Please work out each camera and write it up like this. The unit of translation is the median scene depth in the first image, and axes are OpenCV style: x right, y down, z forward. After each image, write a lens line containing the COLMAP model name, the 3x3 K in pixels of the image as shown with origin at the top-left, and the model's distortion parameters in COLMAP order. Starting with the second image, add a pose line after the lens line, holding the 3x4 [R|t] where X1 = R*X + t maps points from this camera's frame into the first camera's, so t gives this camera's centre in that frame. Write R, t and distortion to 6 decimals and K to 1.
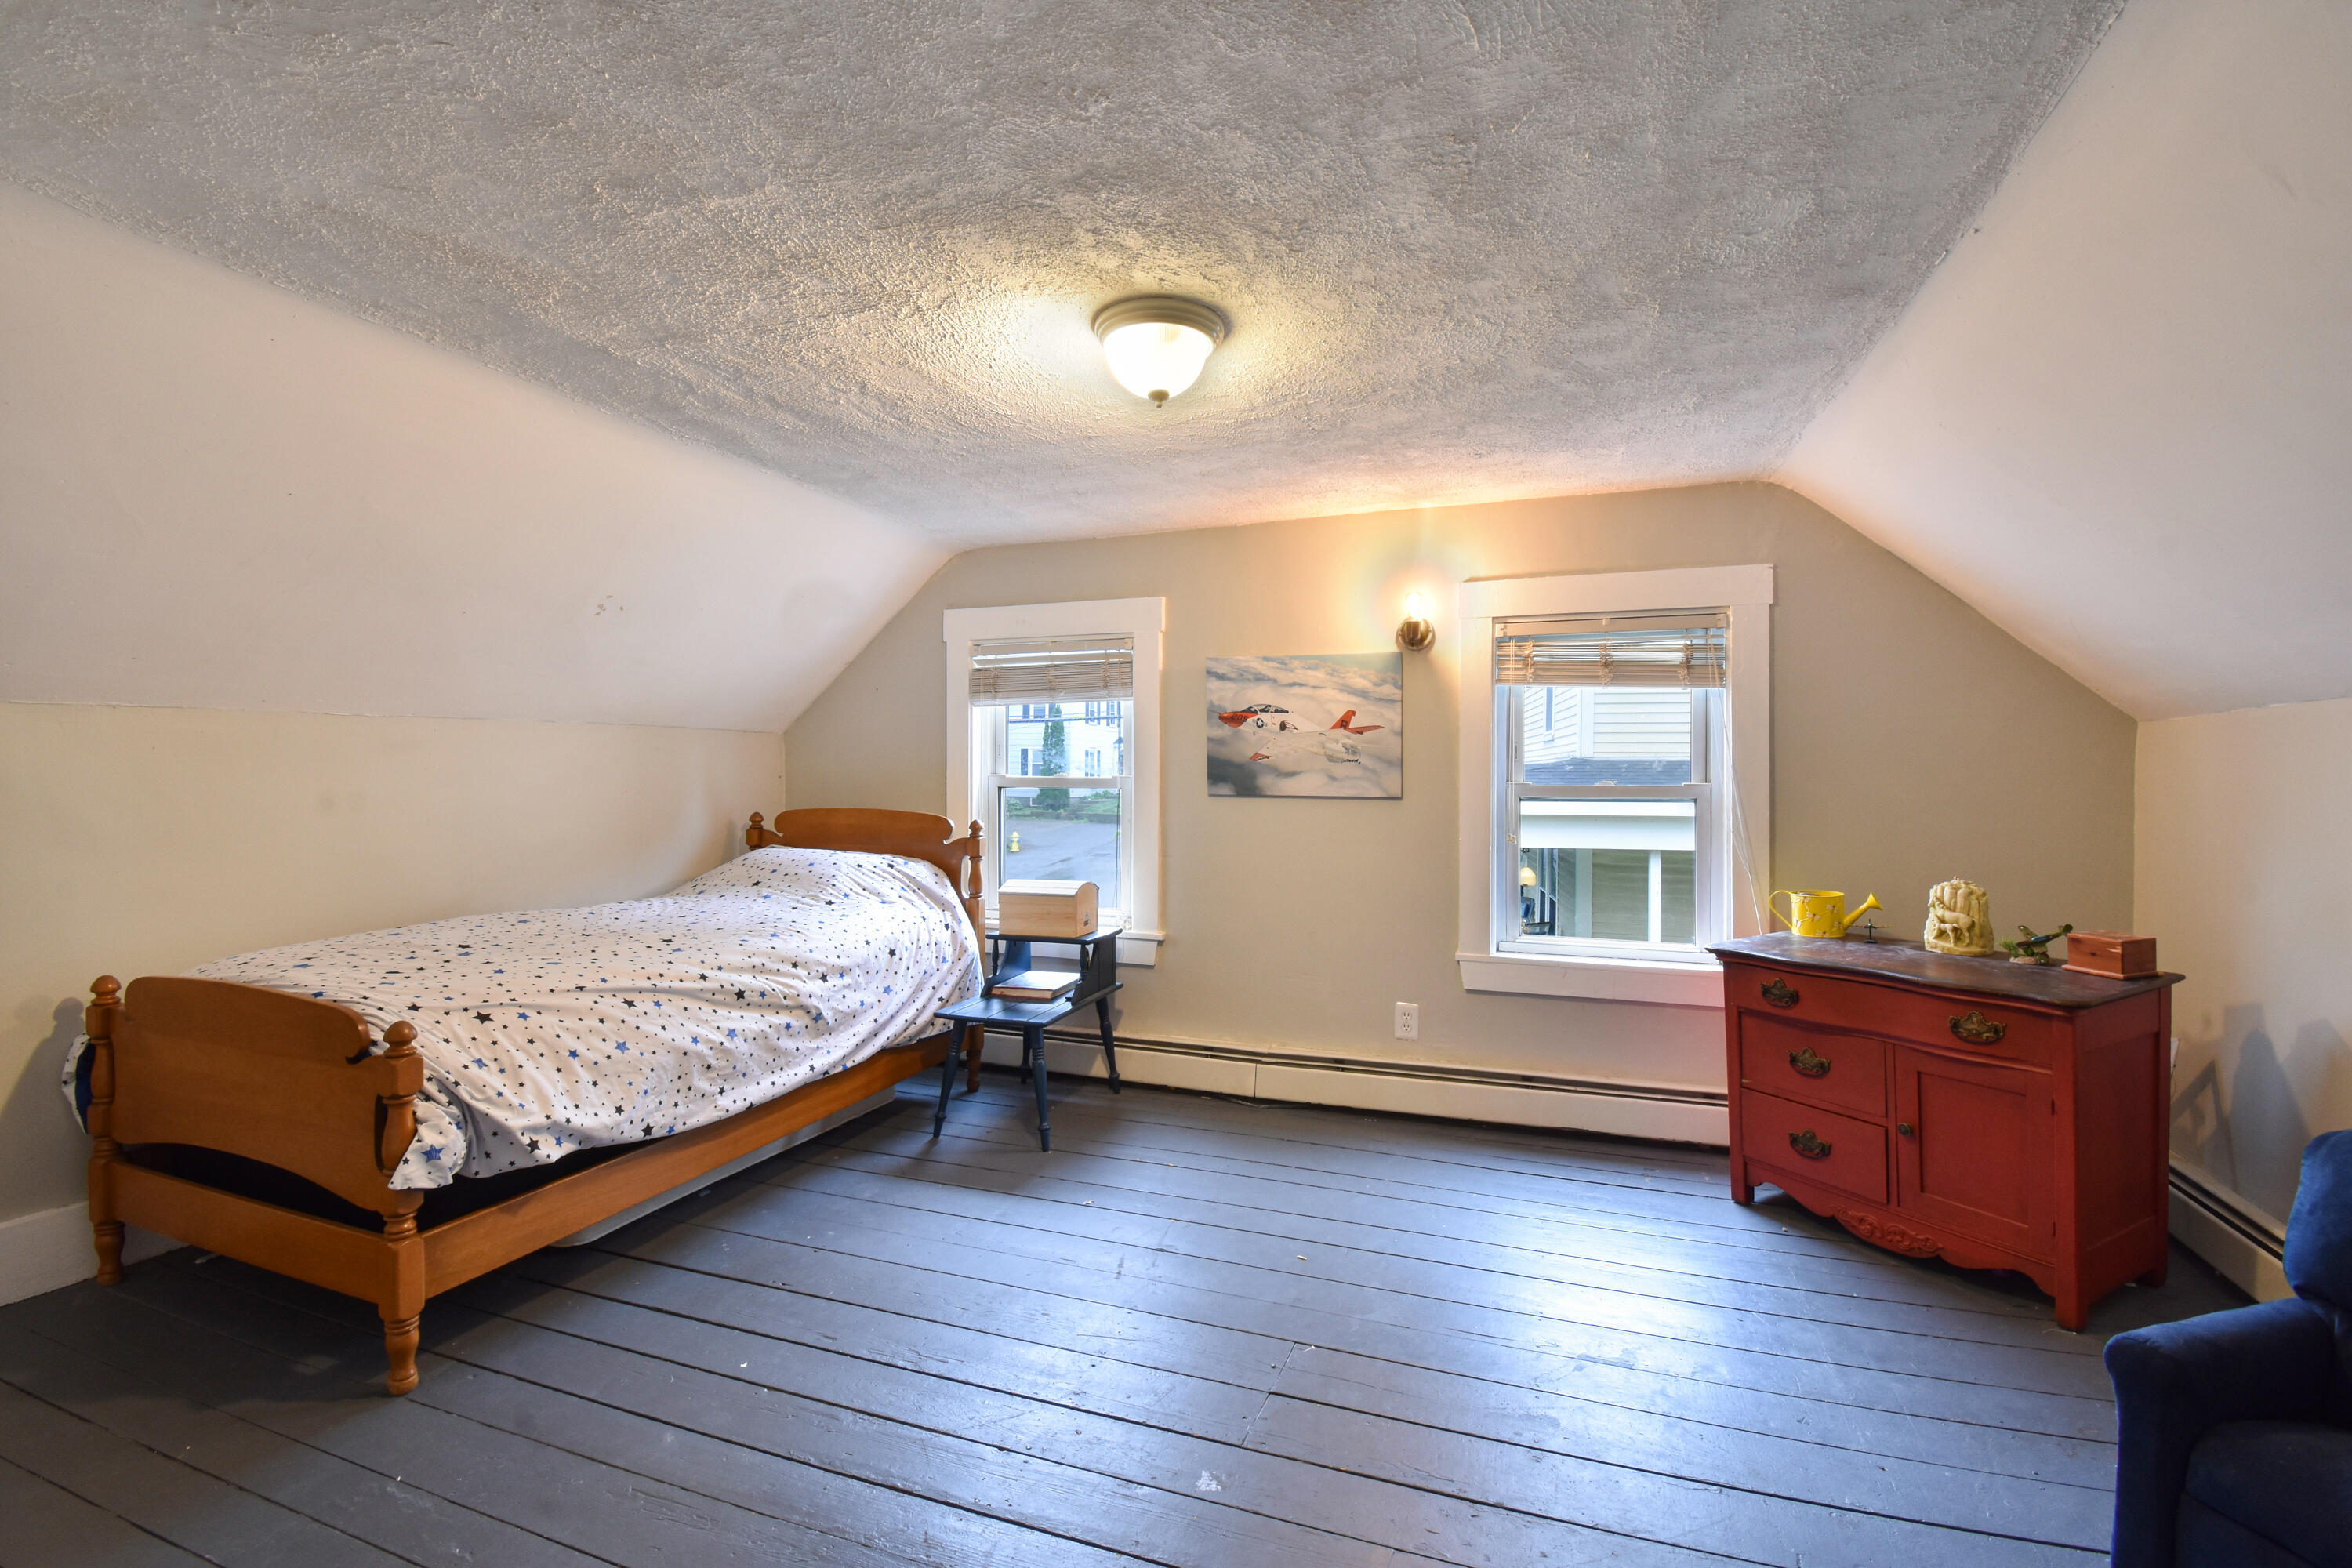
lens RADIAL K [[1017.3, 0, 1194.5], [0, 1017.3, 771.9], [0, 0, 1]] dist [-0.000349, -0.000197]
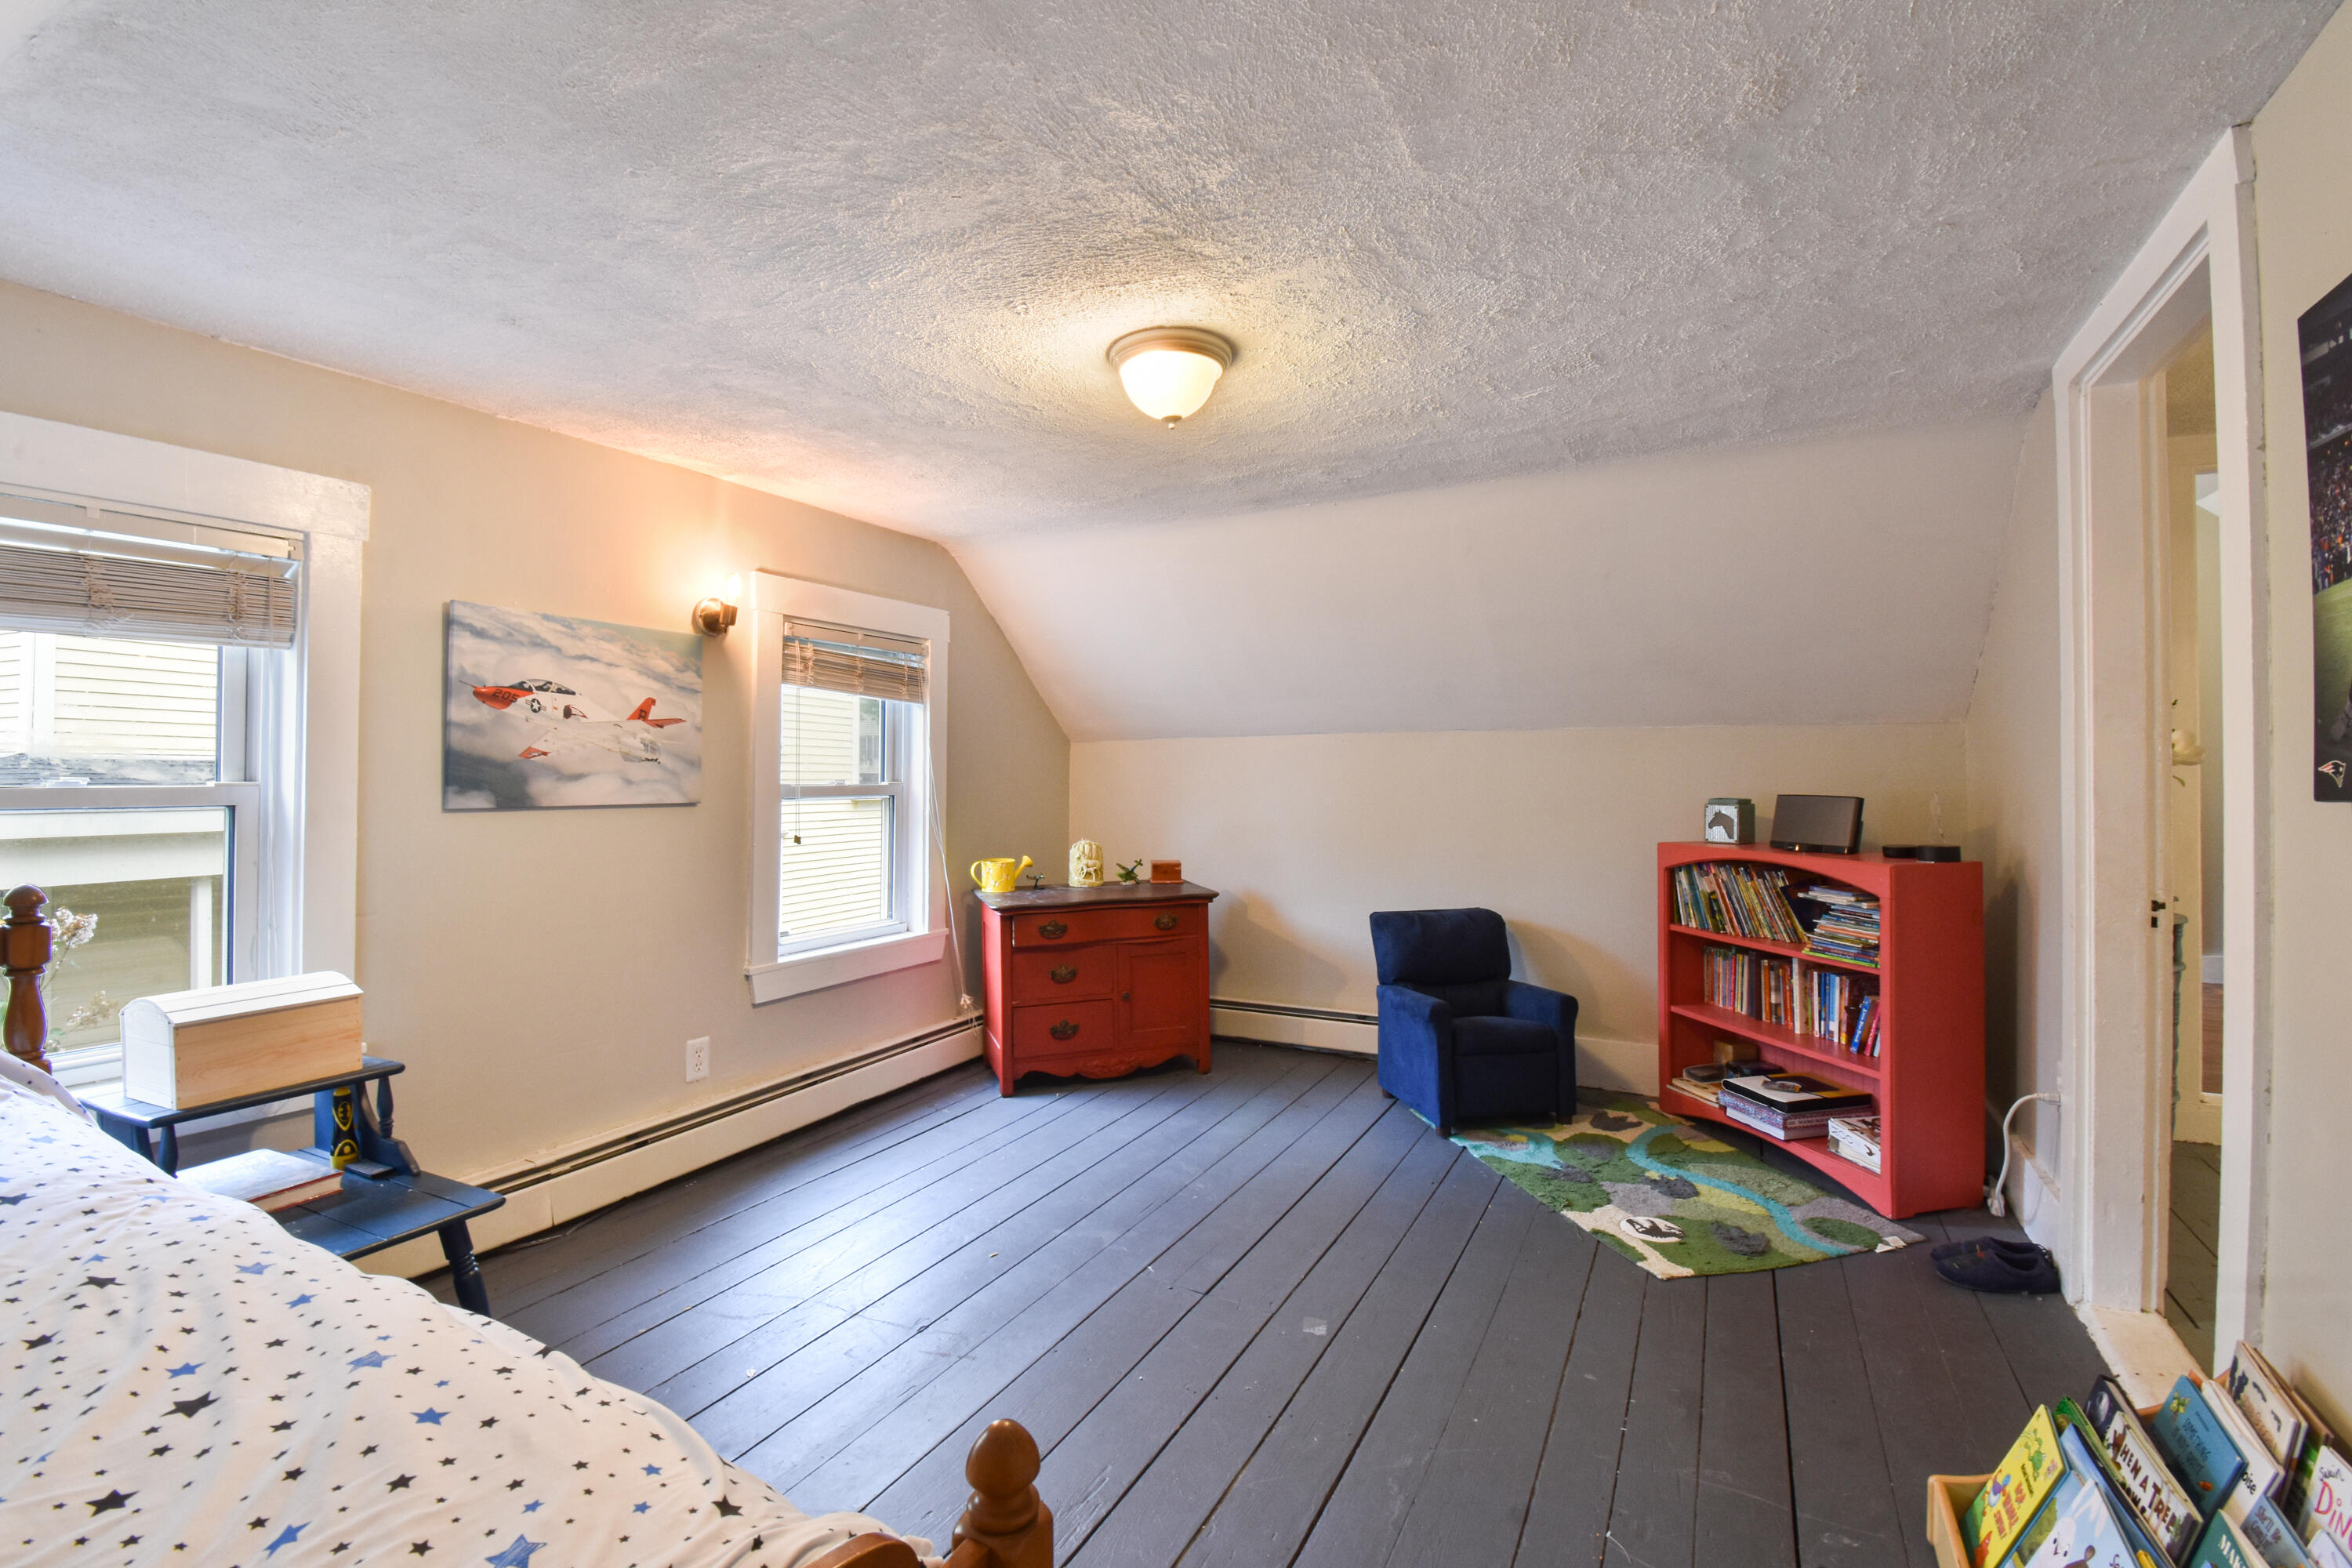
lens RADIAL K [[1017.3, 0, 1194.5], [0, 1017.3, 771.9], [0, 0, 1]] dist [-0.000349, -0.000197]
pose [[0.142801, -0.002386, 0.989749, -0.591680], [0.001349, 0.999997, 0.002216, -0.002566], [-0.989750, 0.001019, 0.142804, 0.451974]]
